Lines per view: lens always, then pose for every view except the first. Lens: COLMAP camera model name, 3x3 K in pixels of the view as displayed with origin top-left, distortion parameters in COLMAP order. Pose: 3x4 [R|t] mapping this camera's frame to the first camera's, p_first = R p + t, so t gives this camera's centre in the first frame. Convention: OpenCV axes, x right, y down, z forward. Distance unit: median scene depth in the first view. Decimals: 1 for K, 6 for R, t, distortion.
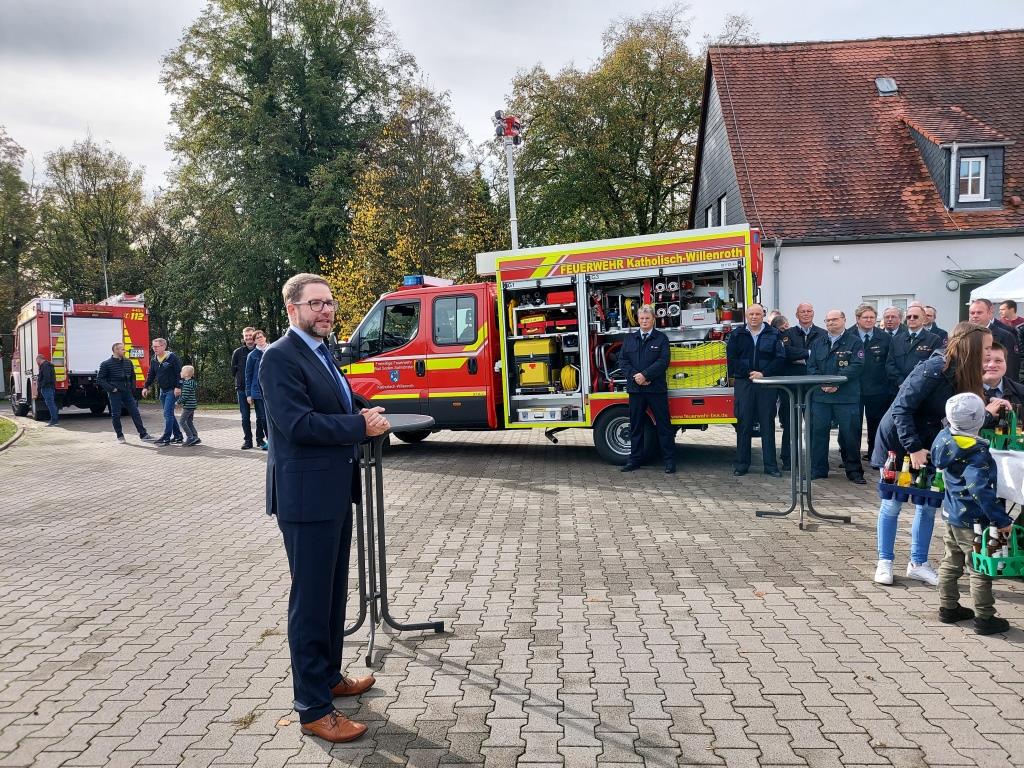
lens RADIAL K [[730.0, 0, 505.9], [0, 730.0, 390.6], [0, 0, 1]] dist [0.059567, -0.048863]
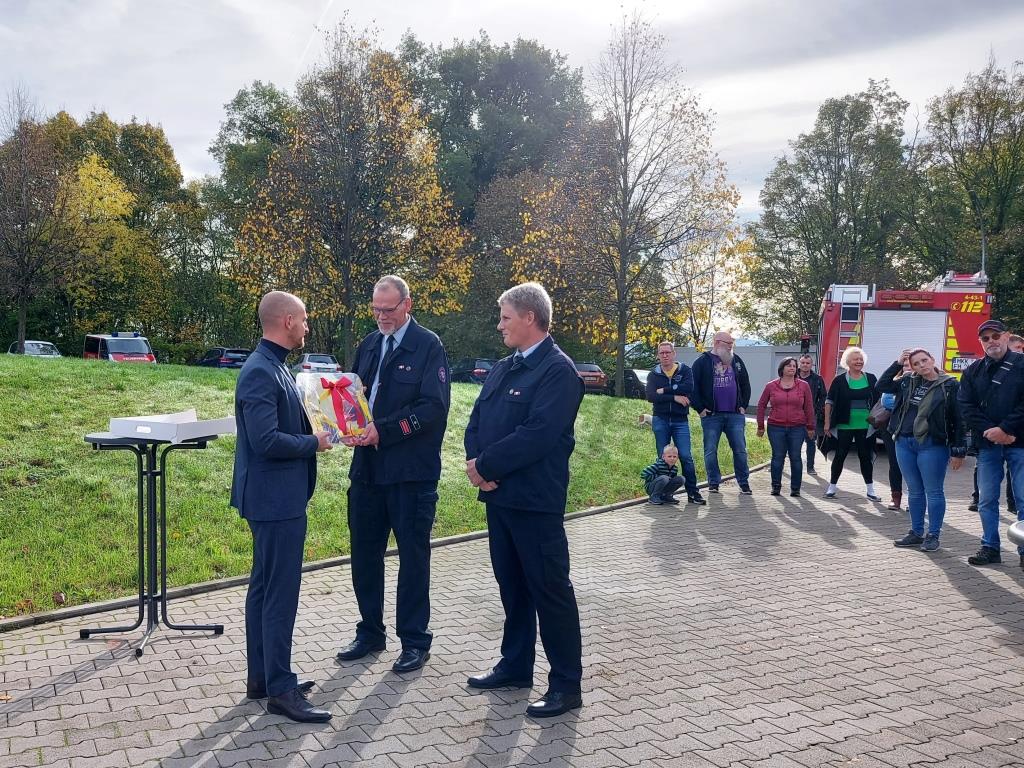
lens RADIAL K [[905.0, 0, 380.7], [0, 905.0, 414.7], [0, 0, 1]] dist [0.004799, 0.000241]
pose [[0.441785, 0.087276, -0.892866, -0.020197], [-0.080334, 0.995107, 0.057521, -0.017072], [0.893517, 0.046316, 0.446635, 0.295477]]
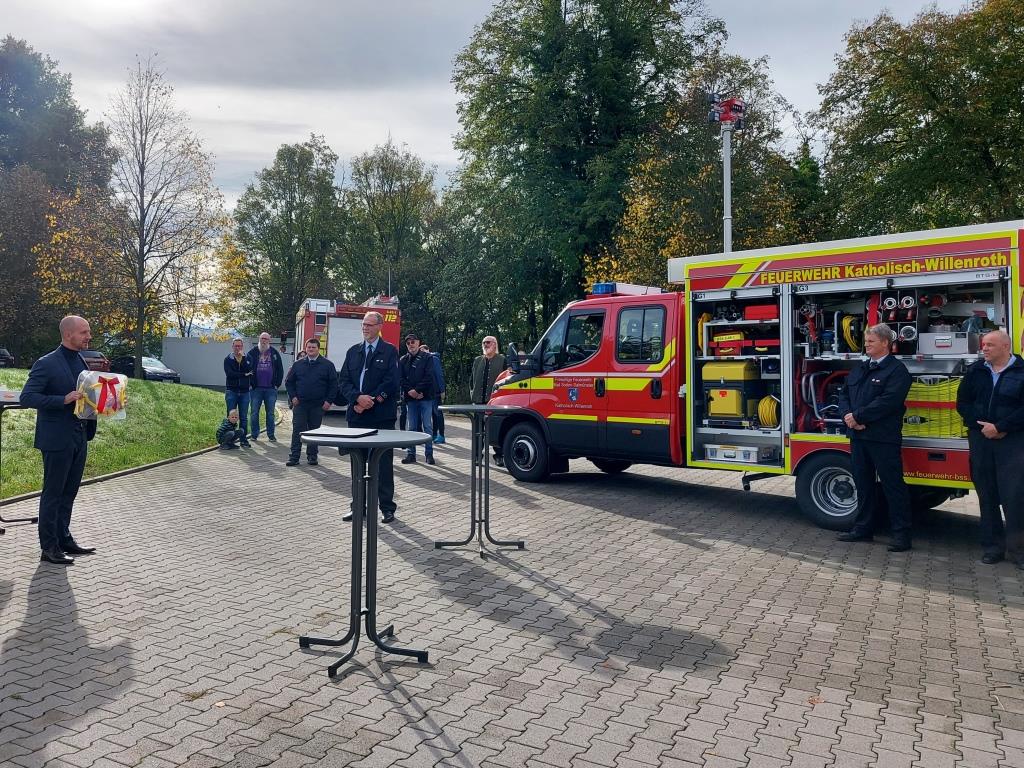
lens RADIAL K [[857.1, 0, 453.3], [0, 857.1, 350.6], [0, 0, 1]] dist [0.062498, -0.060475]
pose [[0.901345, 0.045200, -0.430737, 0.122923], [-0.073972, 0.995992, -0.050276, -0.007046], [0.426738, 0.077178, 0.901076, -0.010150]]
